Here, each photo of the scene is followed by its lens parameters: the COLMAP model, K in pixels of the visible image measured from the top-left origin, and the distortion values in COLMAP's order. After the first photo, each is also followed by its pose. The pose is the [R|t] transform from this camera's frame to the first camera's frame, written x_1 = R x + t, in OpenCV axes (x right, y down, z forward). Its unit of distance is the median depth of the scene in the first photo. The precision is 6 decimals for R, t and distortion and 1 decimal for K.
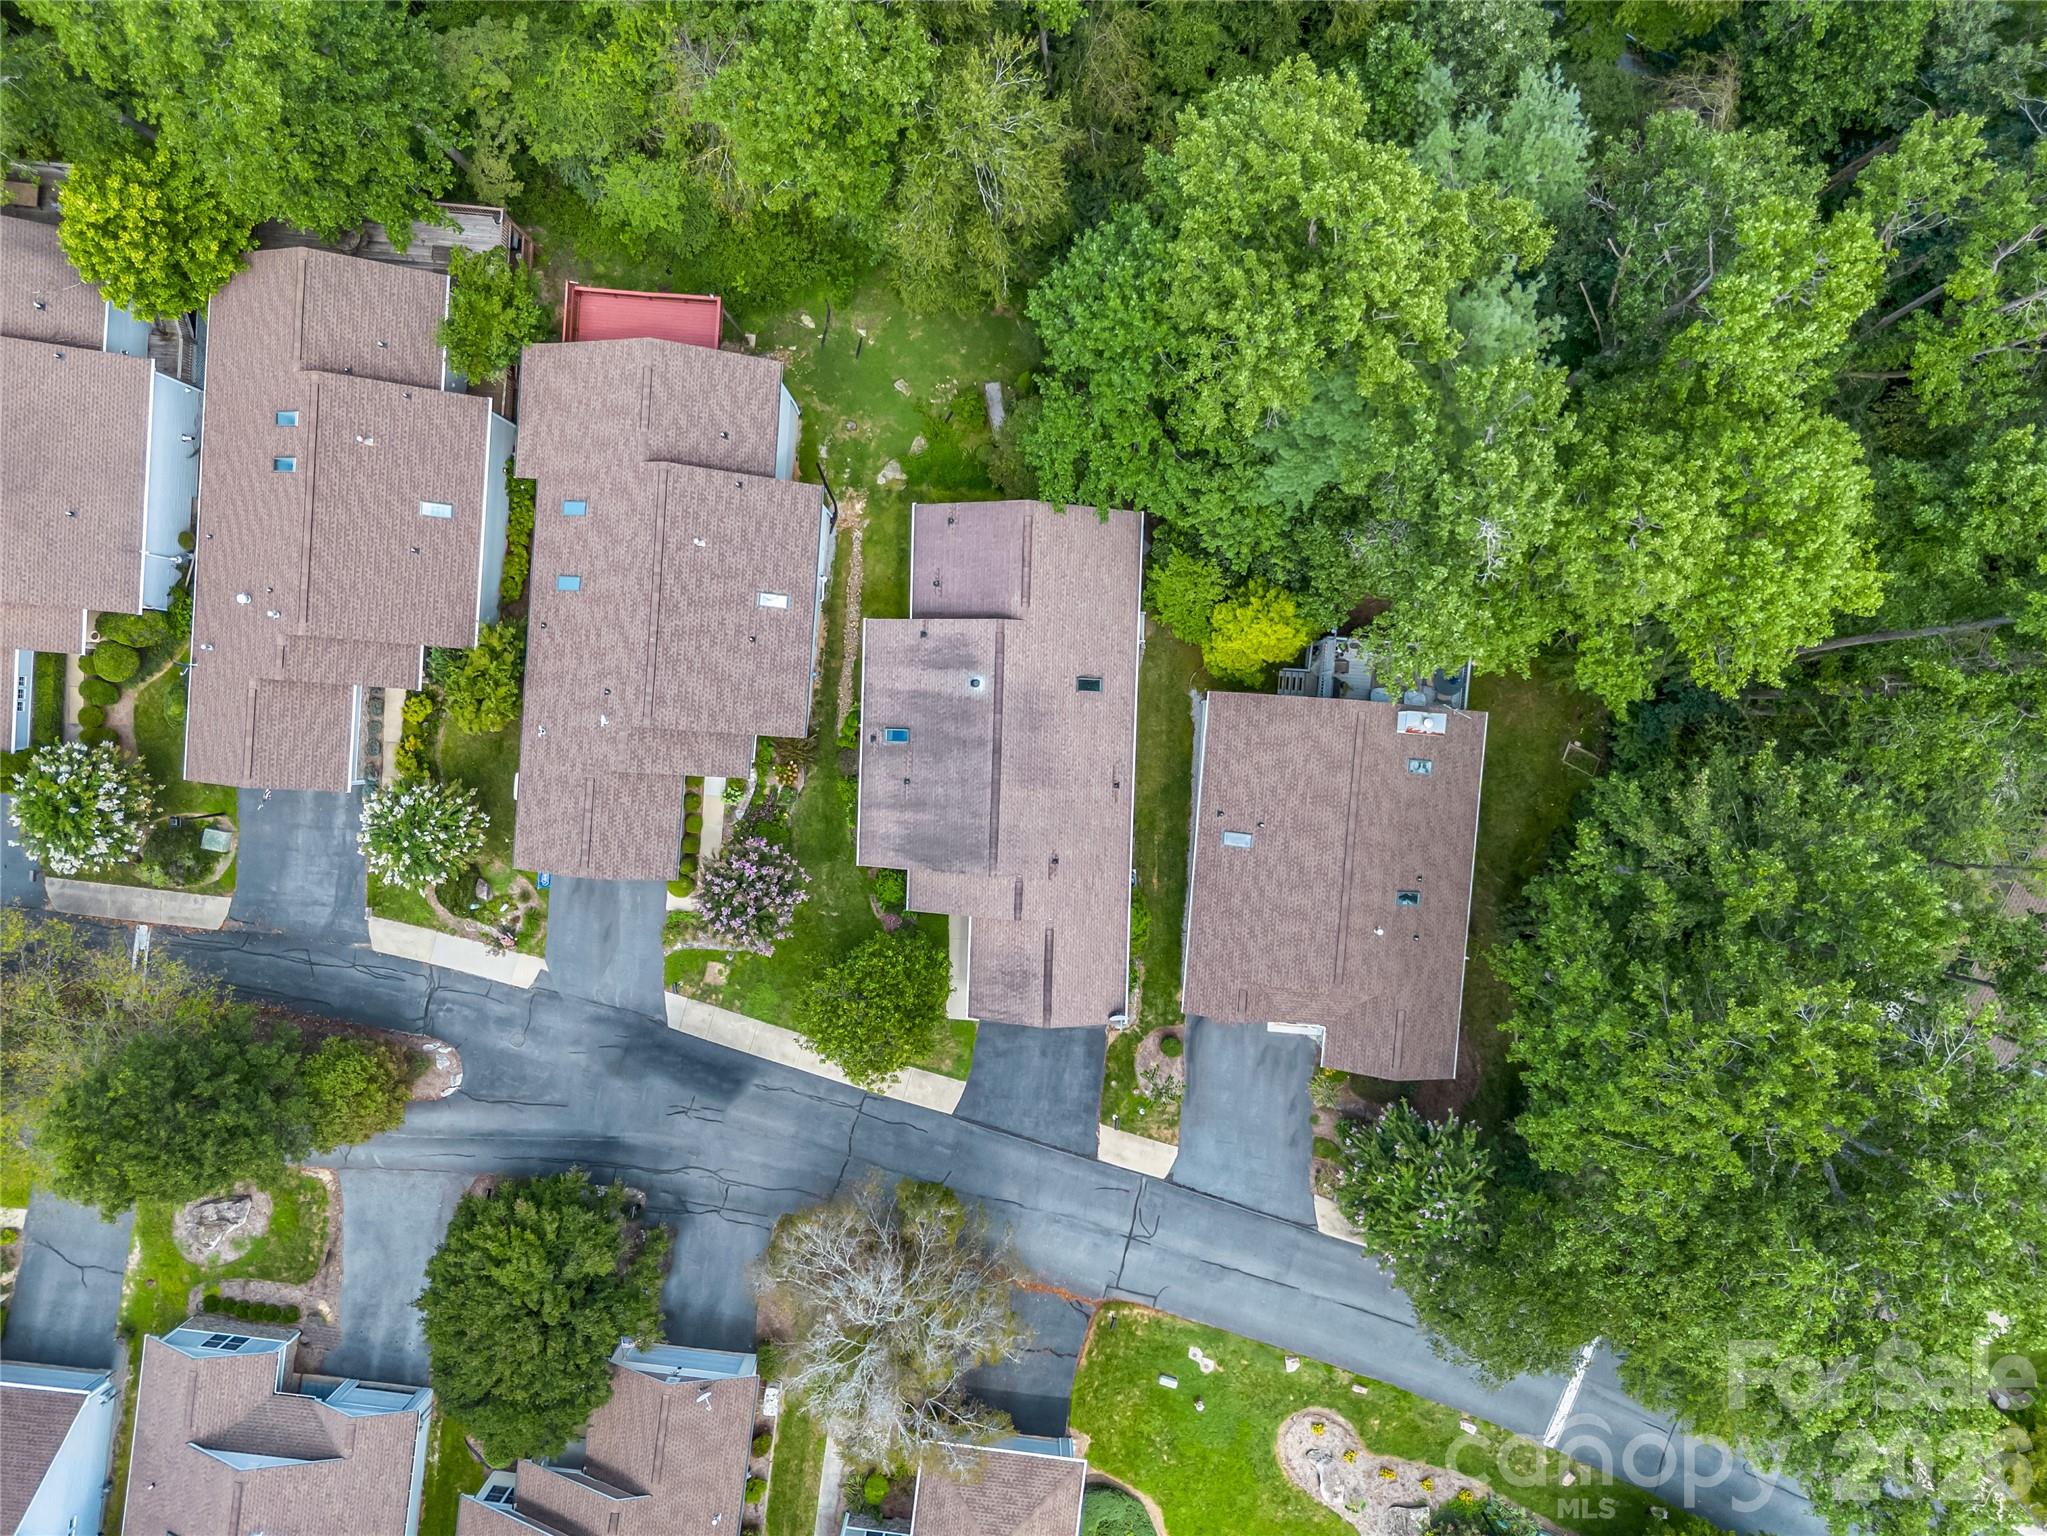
lens RADIAL K [[1501.2, 0, 1017.0], [0, 1501.2, 769.7], [0, 0, 1]] dist [0.052358, -0.048950]
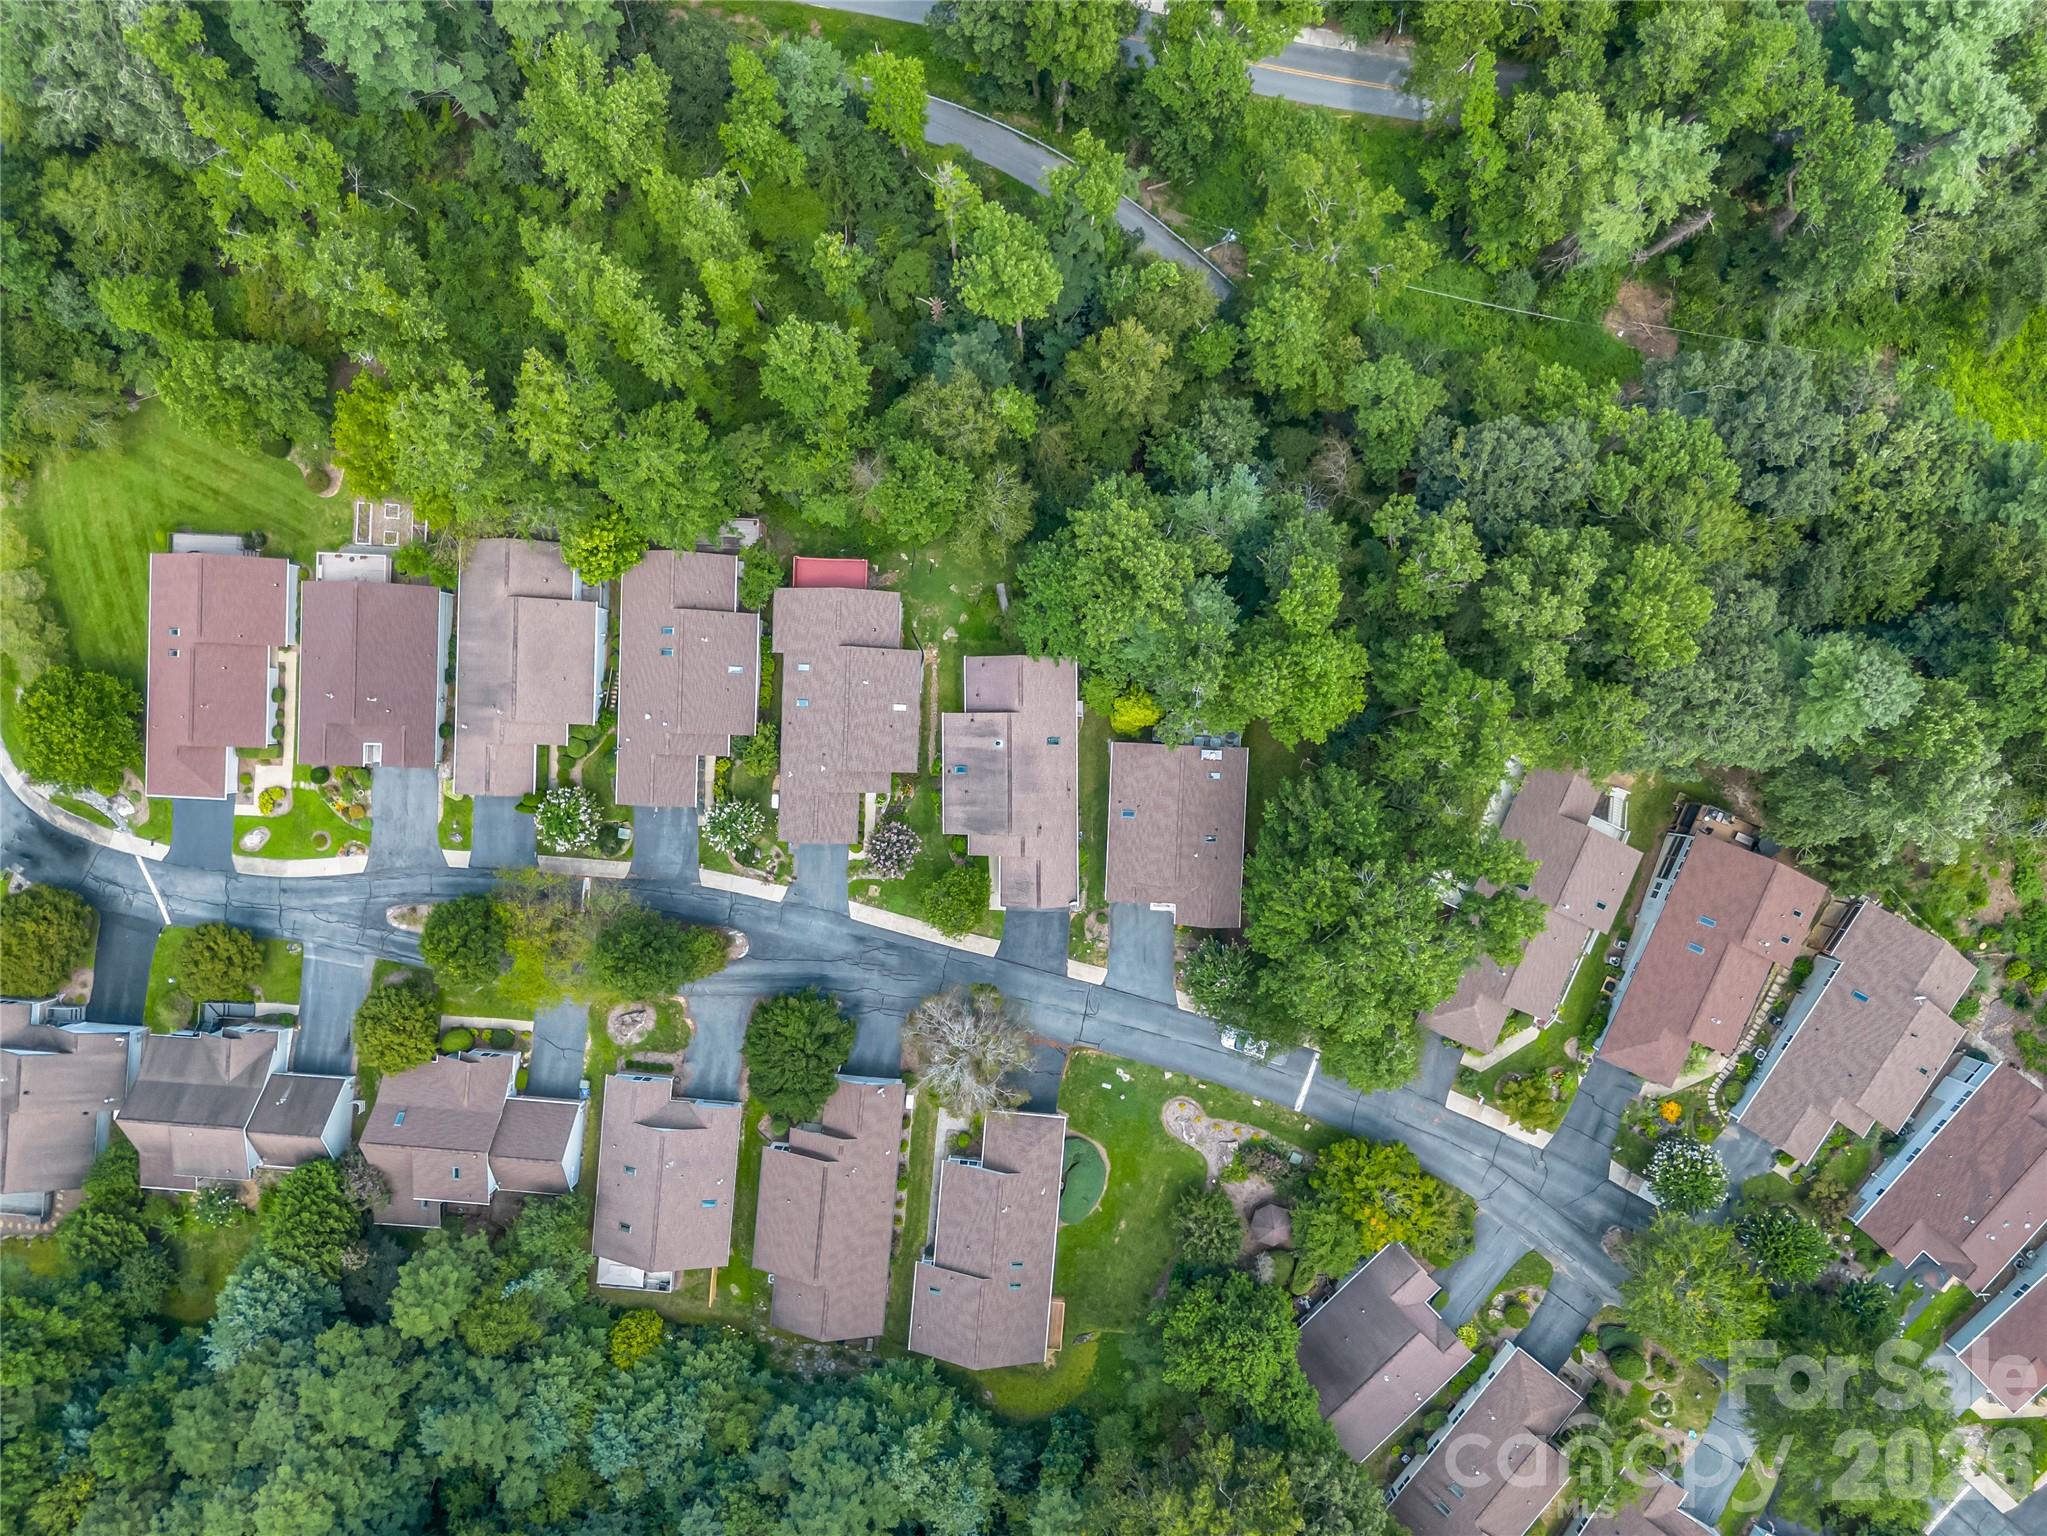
lens RADIAL K [[1501.2, 0, 1017.0], [0, 1501.2, 769.7], [0, 0, 1]] dist [0.052358, -0.048950]
pose [[0.999295, -0.037085, -0.005912, 0.008738], [0.037100, 0.999309, 0.002432, -0.024387], [0.005817, -0.002650, 0.999980, -1.025505]]
